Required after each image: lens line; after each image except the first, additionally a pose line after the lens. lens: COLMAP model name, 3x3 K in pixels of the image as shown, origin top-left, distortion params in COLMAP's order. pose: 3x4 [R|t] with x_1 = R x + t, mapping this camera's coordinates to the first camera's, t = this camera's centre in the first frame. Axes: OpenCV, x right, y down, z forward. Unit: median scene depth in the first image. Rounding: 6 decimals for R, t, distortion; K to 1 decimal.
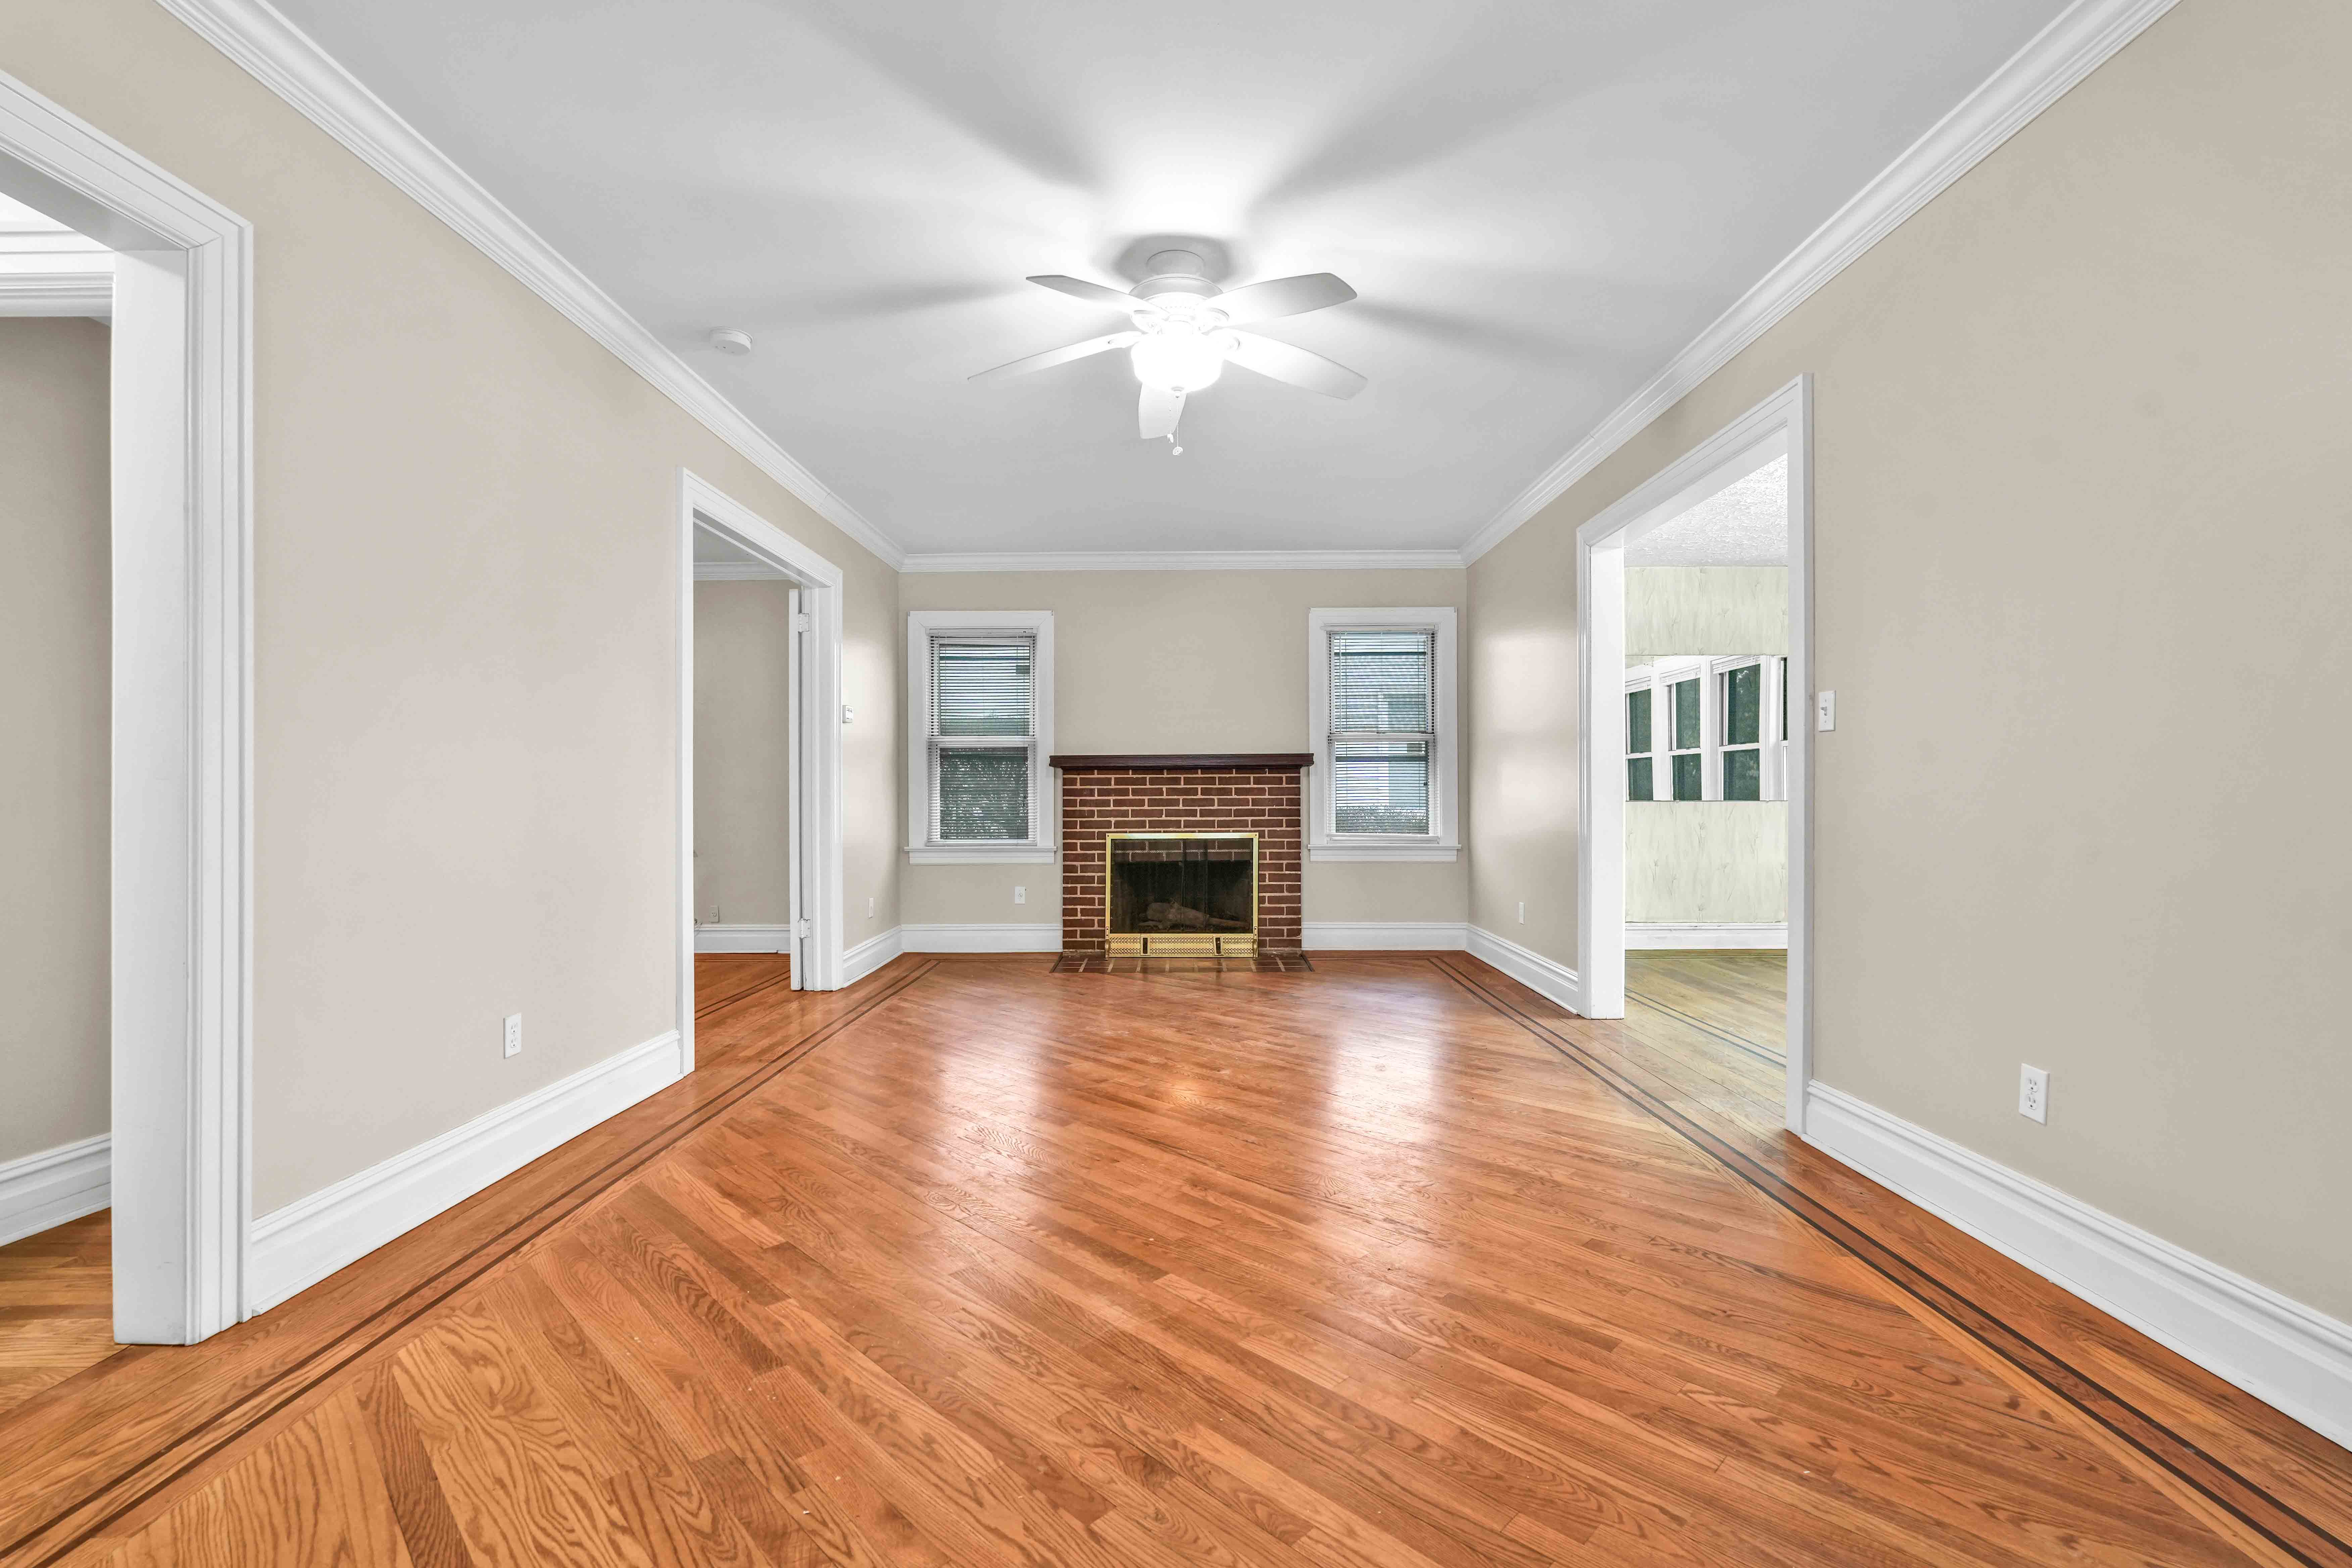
lens RADIAL K [[1059.3, 0, 1178.8], [0, 1059.3, 794.0], [0, 0, 1]] dist [0.000767, 0.000239]
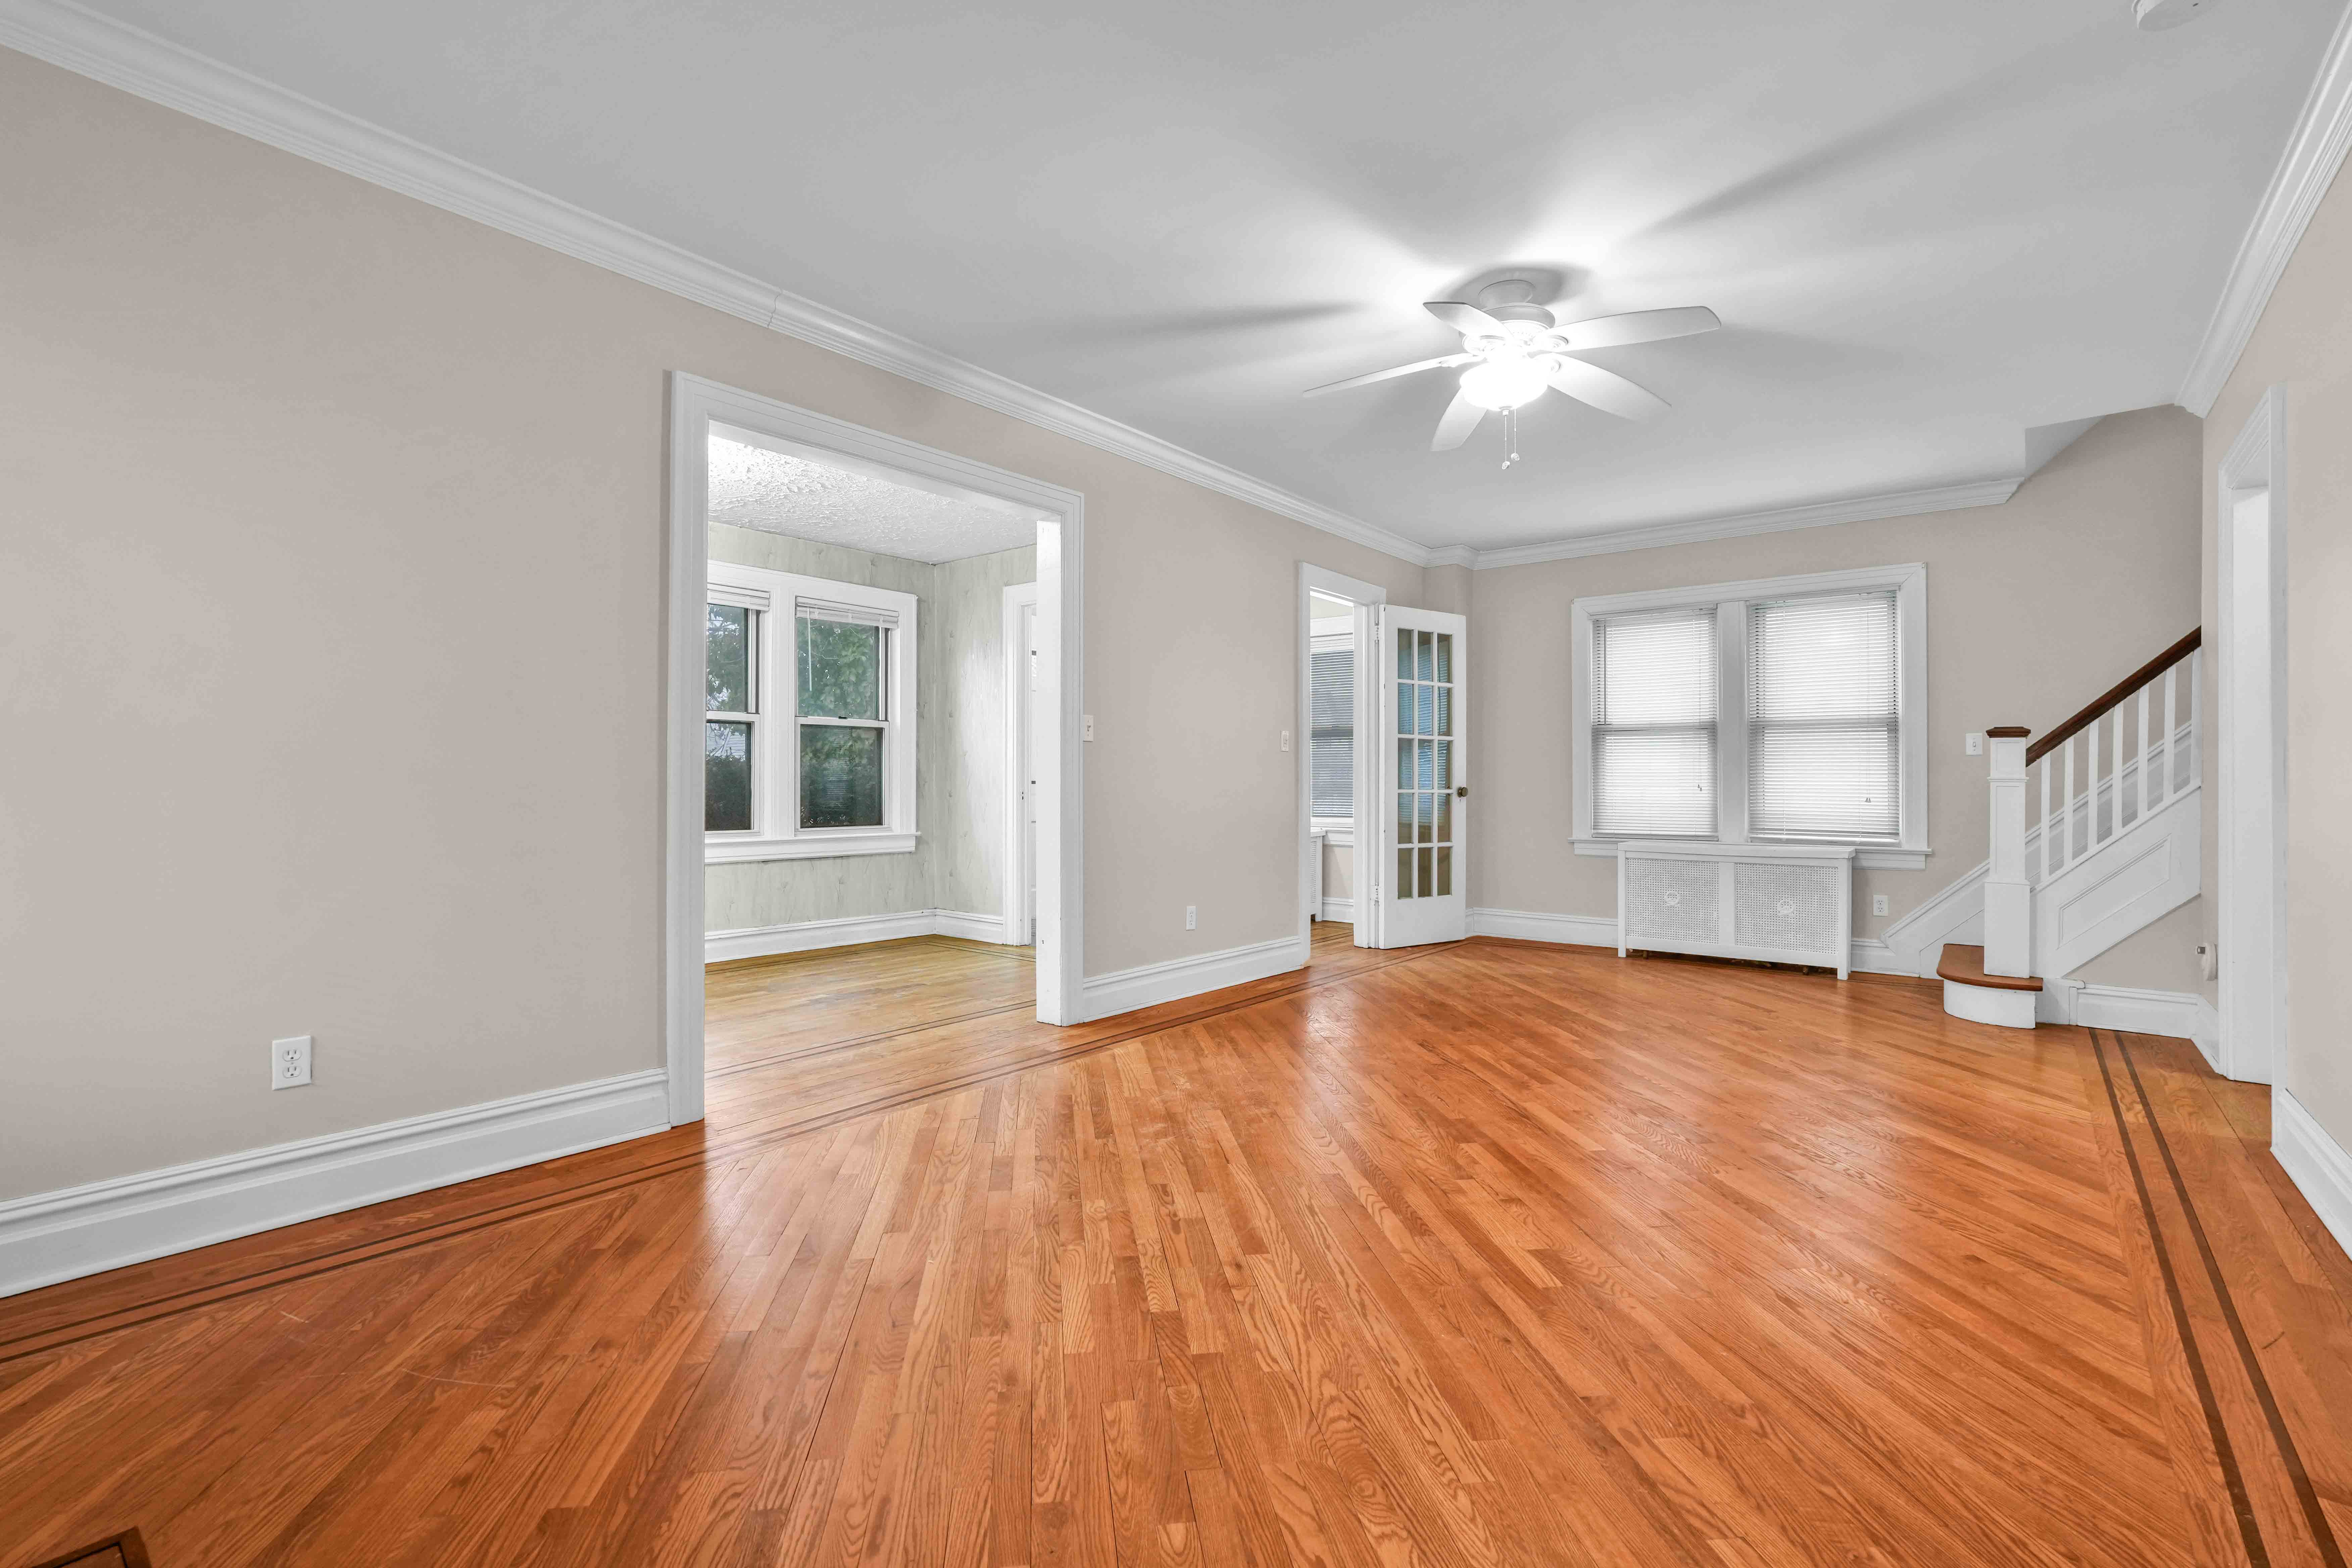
lens RADIAL K [[1059.3, 0, 1168.7], [0, 1059.3, 778.7], [0, 0, 1]] dist [0.000767, 0.000239]
pose [[-0.786569, 0.002566, 0.617497, -0.439747], [-0.002281, 0.999972, -0.007061, 0.003554], [-0.617498, -0.006963, -0.786542, 2.289683]]
